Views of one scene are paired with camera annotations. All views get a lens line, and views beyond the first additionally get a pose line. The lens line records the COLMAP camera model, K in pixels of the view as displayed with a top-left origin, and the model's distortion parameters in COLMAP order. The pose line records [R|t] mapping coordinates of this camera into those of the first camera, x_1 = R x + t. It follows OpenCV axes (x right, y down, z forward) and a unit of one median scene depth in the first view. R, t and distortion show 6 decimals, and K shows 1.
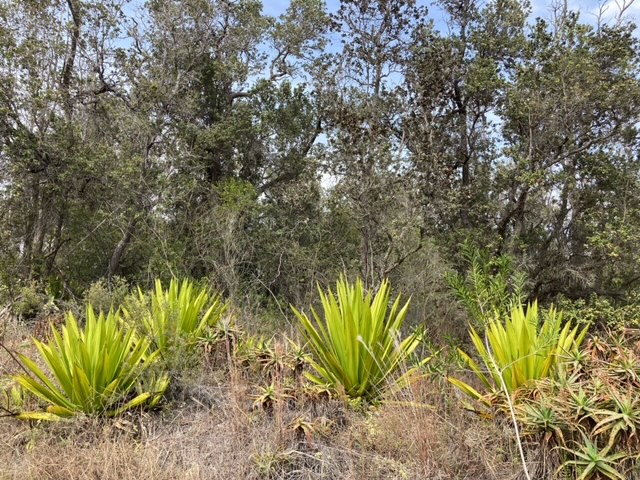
lens RADIAL K [[529.8, 0, 320.0], [0, 529.8, 240.0], [0, 0, 1]] dist [0.011686, 0.107911]
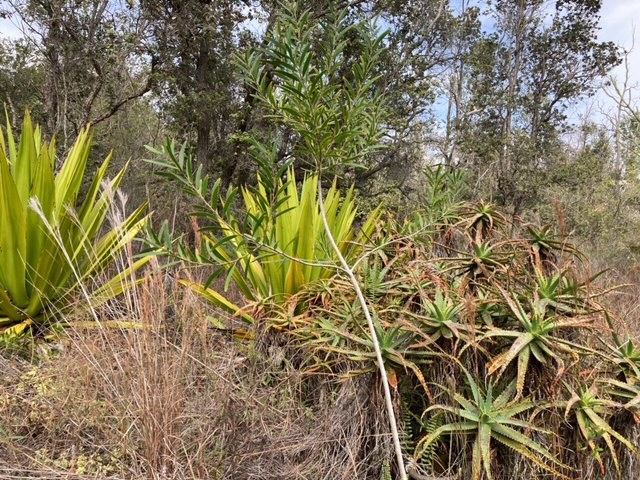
lens RADIAL K [[529.8, 0, 320.0], [0, 529.8, 240.0], [0, 0, 1]] dist [0.011686, 0.107911]
pose [[0.854020, 0.023883, 0.519691, 0.047783], [-0.120098, 0.981014, 0.152276, 0.113385], [-0.506187, -0.192461, 0.840674, 0.468570]]
